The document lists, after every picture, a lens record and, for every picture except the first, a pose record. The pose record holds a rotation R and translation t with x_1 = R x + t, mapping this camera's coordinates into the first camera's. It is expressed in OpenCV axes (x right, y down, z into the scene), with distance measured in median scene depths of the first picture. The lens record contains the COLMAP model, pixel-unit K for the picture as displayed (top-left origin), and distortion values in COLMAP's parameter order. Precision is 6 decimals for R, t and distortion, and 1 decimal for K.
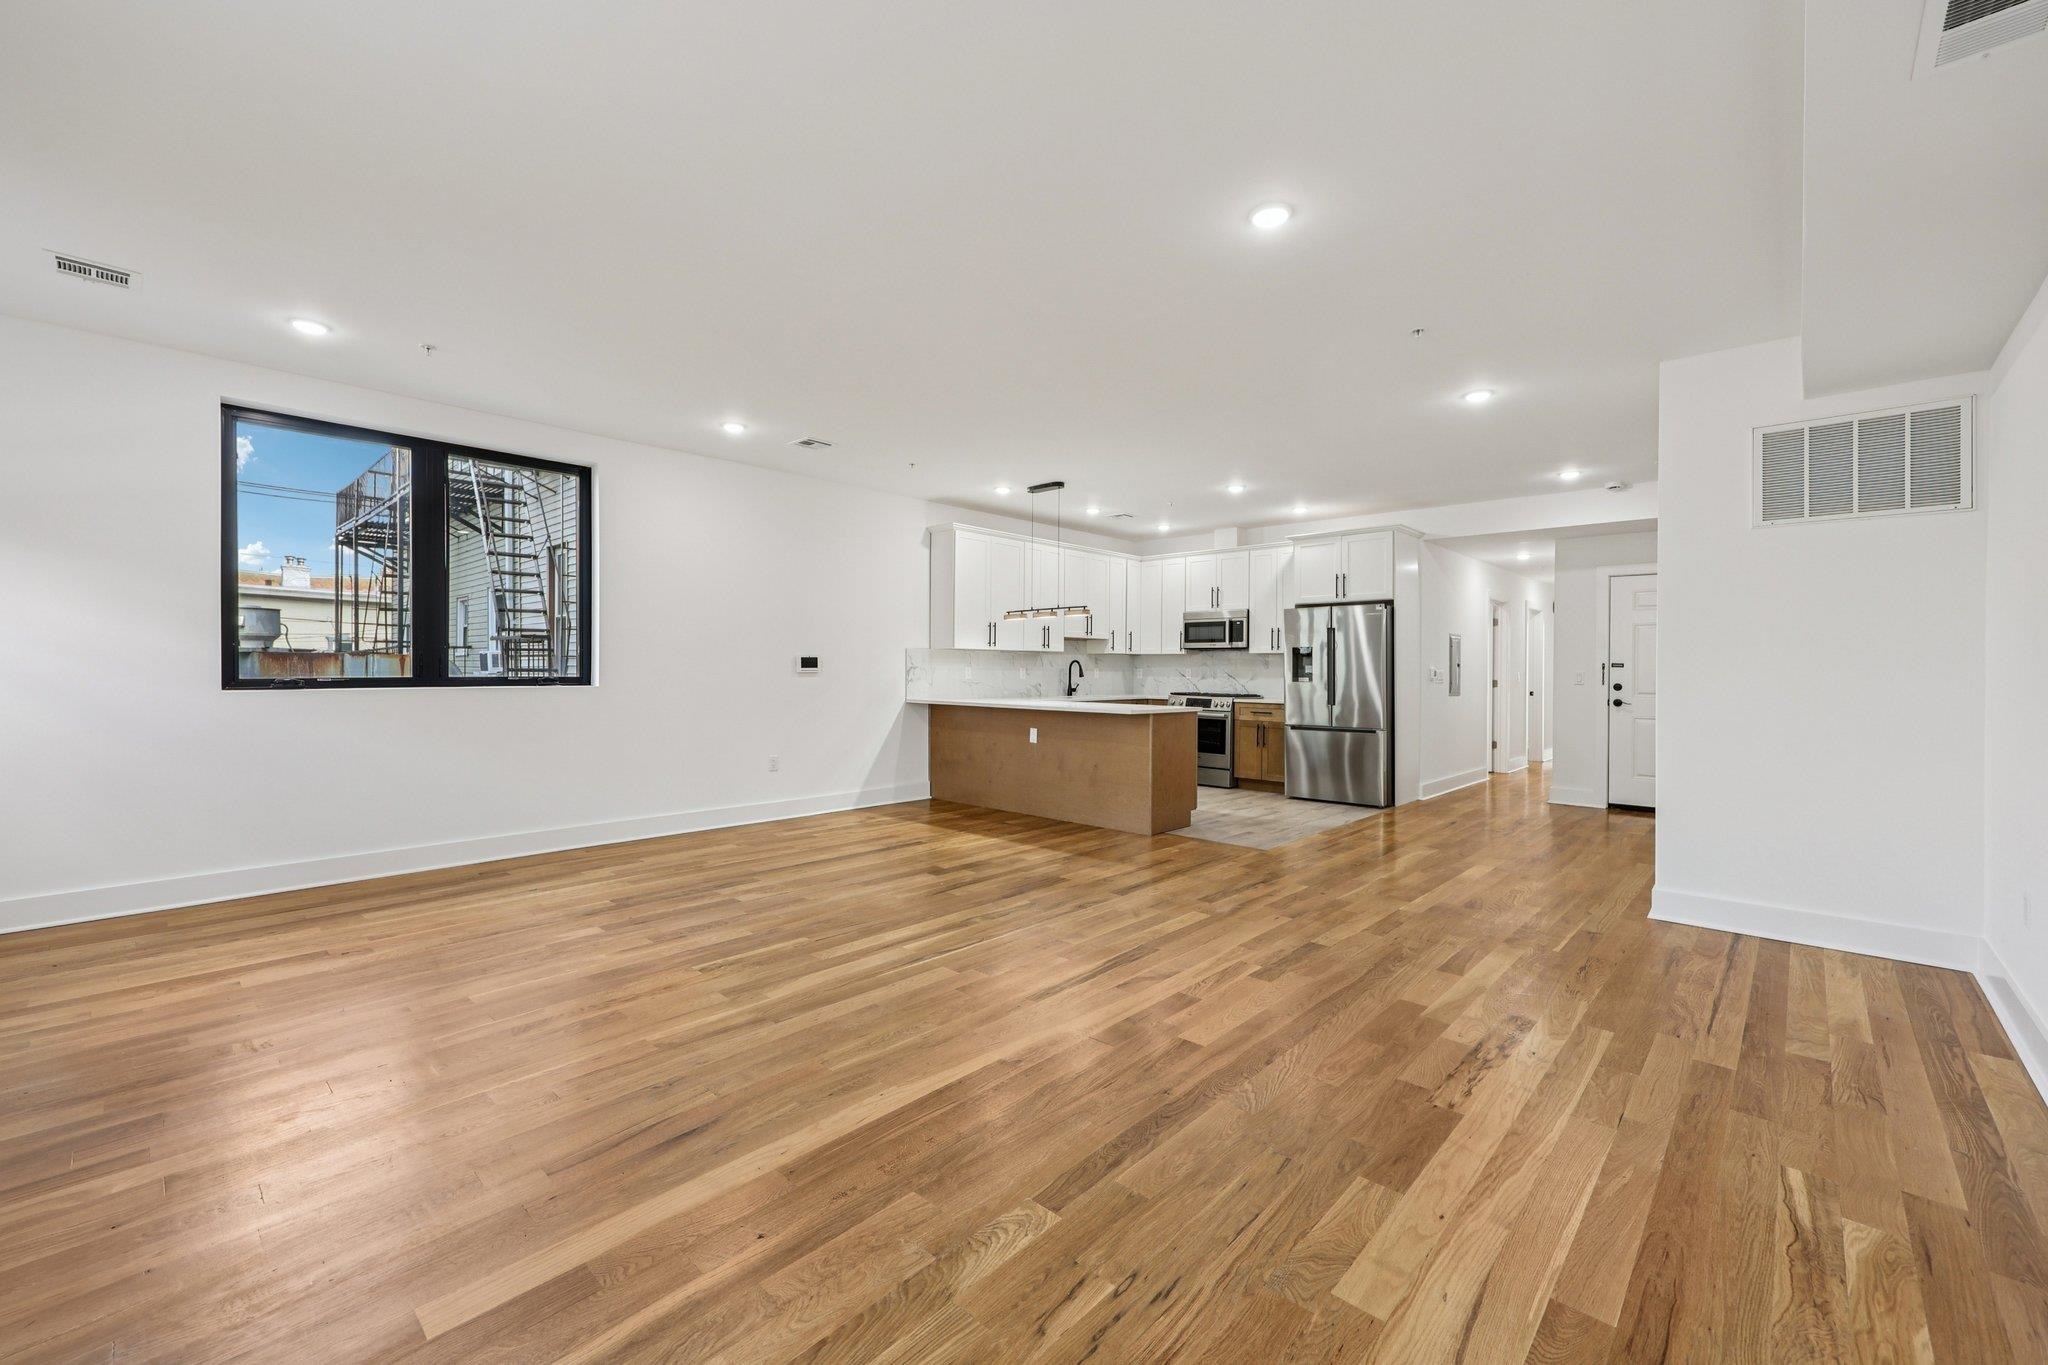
lens RADIAL K [[836.8, 0, 1024.7], [0, 836.8, 672.9], [0, 0, 1]] dist [0.002254, 0.000894]
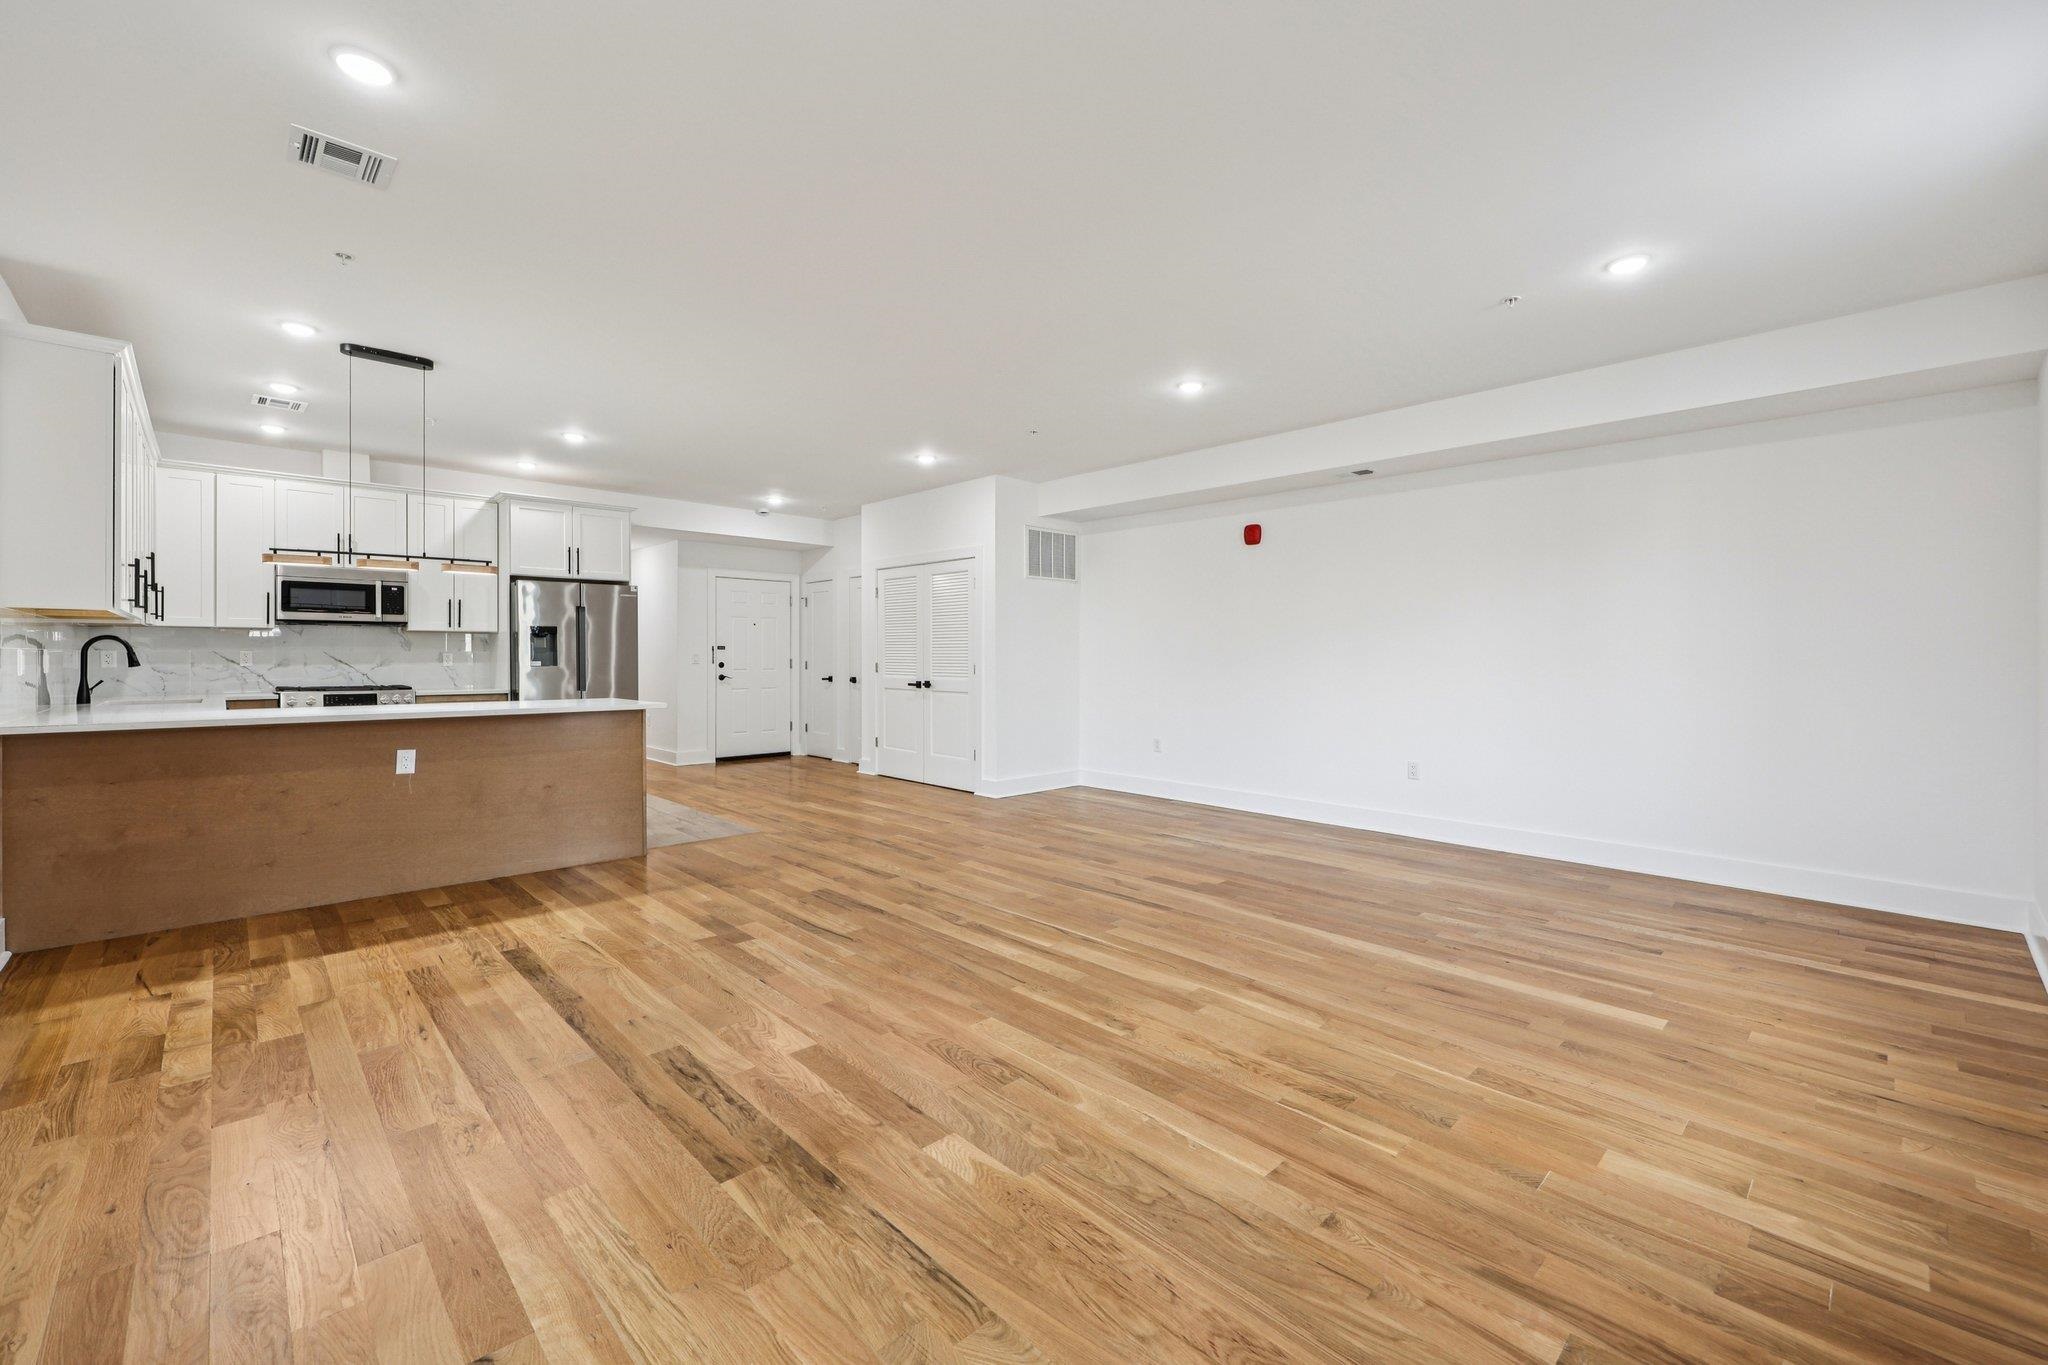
lens RADIAL K [[843.1, 0, 1028.2], [0, 843.1, 651.7], [0, 0, 1]] dist [0.001698, 0.000113]
pose [[0.058899, -0.003650, 0.998257, -0.534764], [0.001106, 0.999993, 0.003591, -0.007110], [-0.998263, 0.000893, 0.058903, 0.463858]]
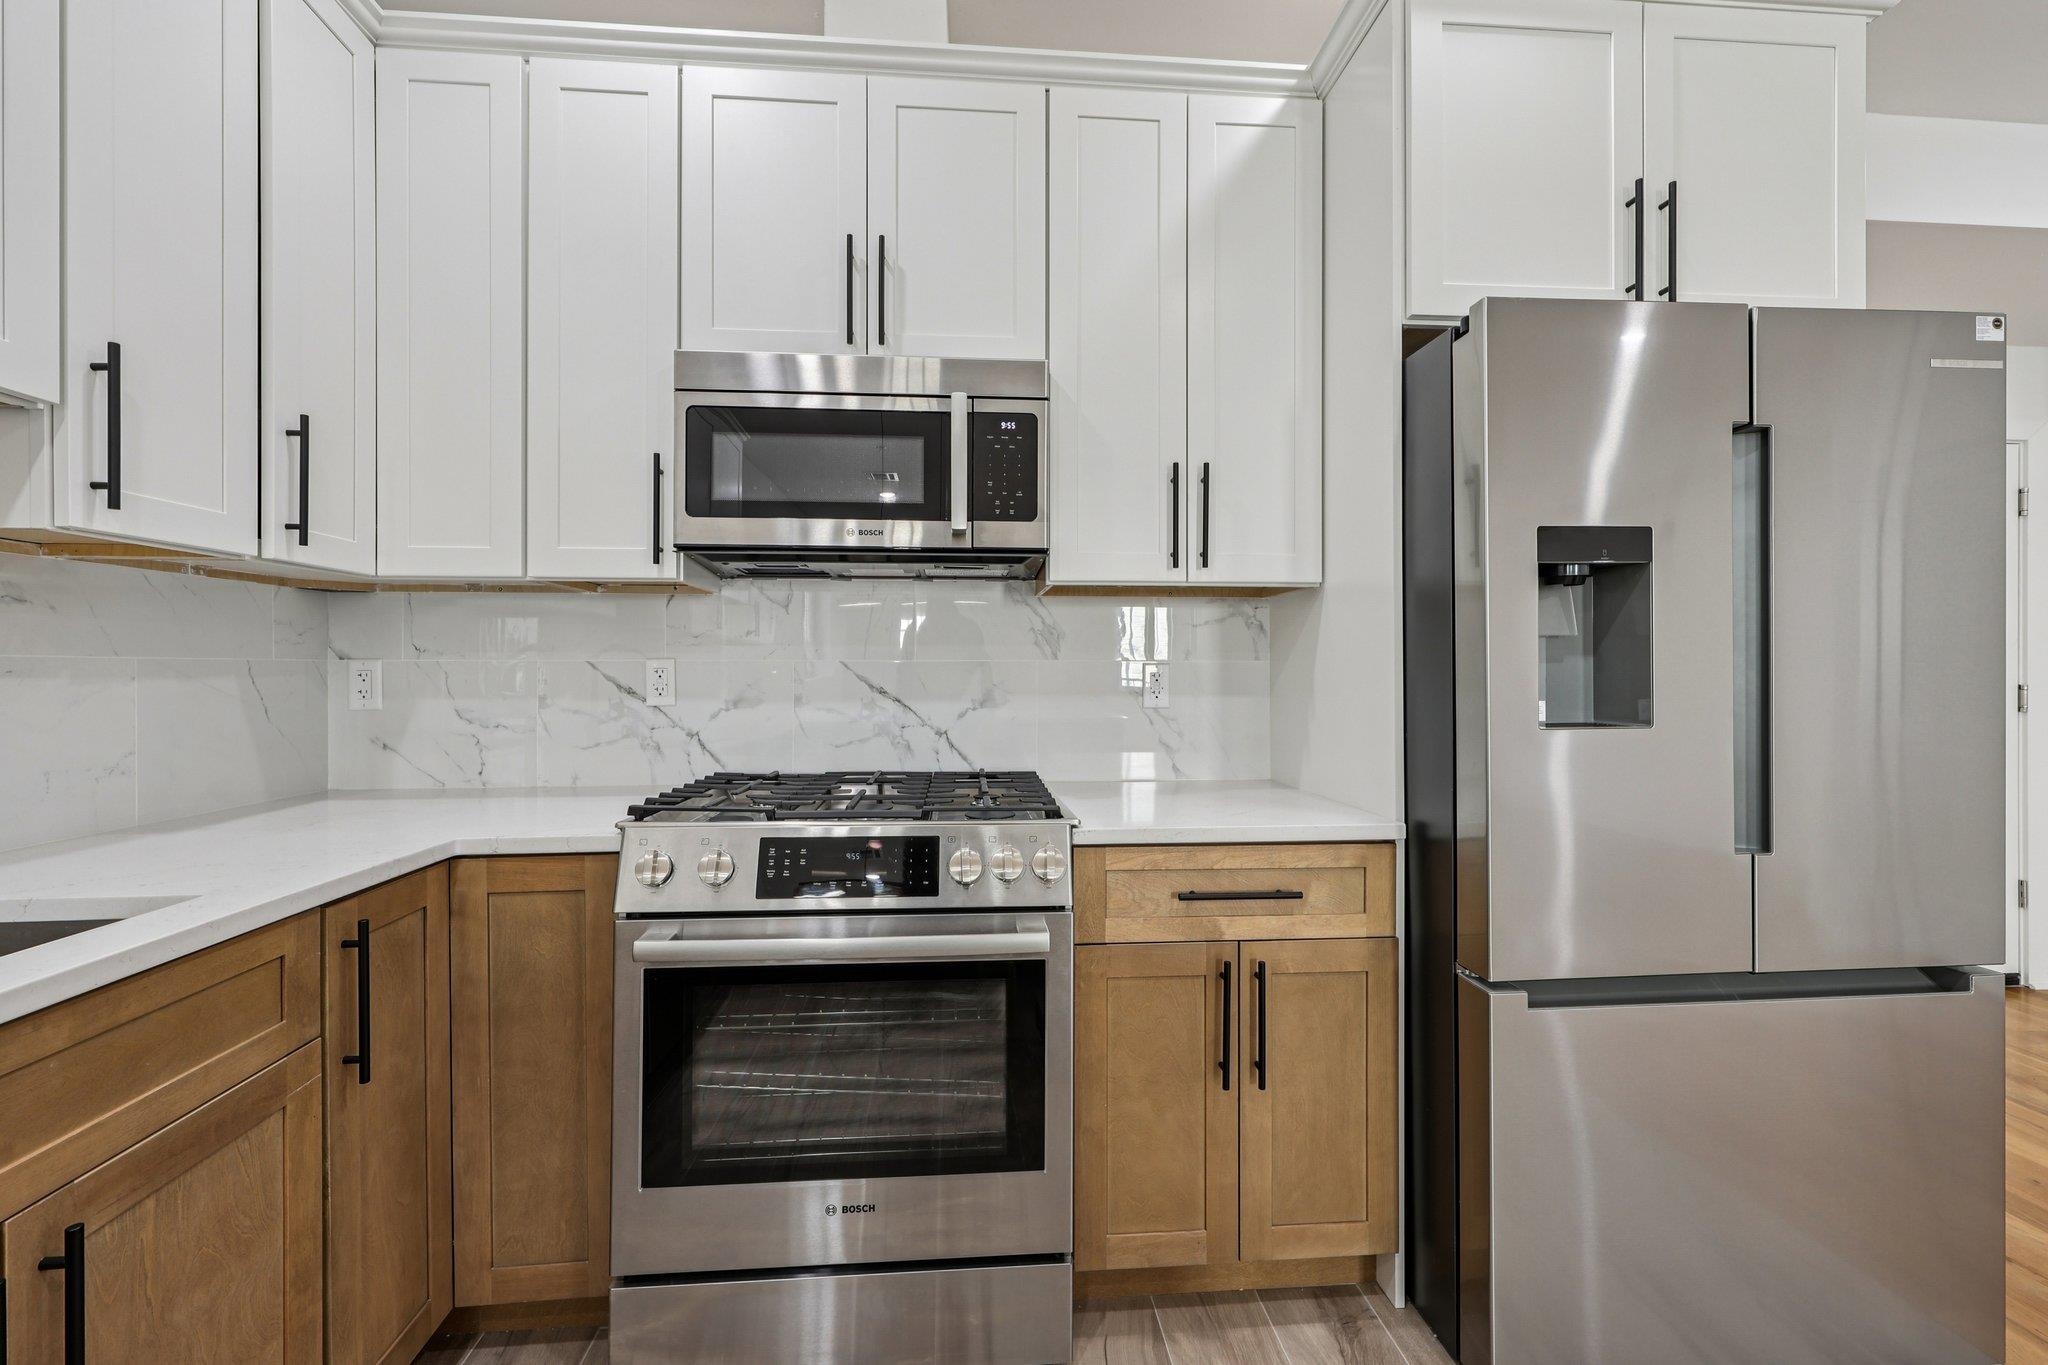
lens RADIAL K [[836.8, 0, 1024.7], [0, 836.8, 672.9], [0, 0, 1]] dist [0.002254, 0.000894]
pose [[0.674178, -0.011819, 0.738474, 0.129113], [0.006434, 0.999928, 0.010130, -0.003600], [-0.738541, -0.002078, 0.674206, 1.009647]]
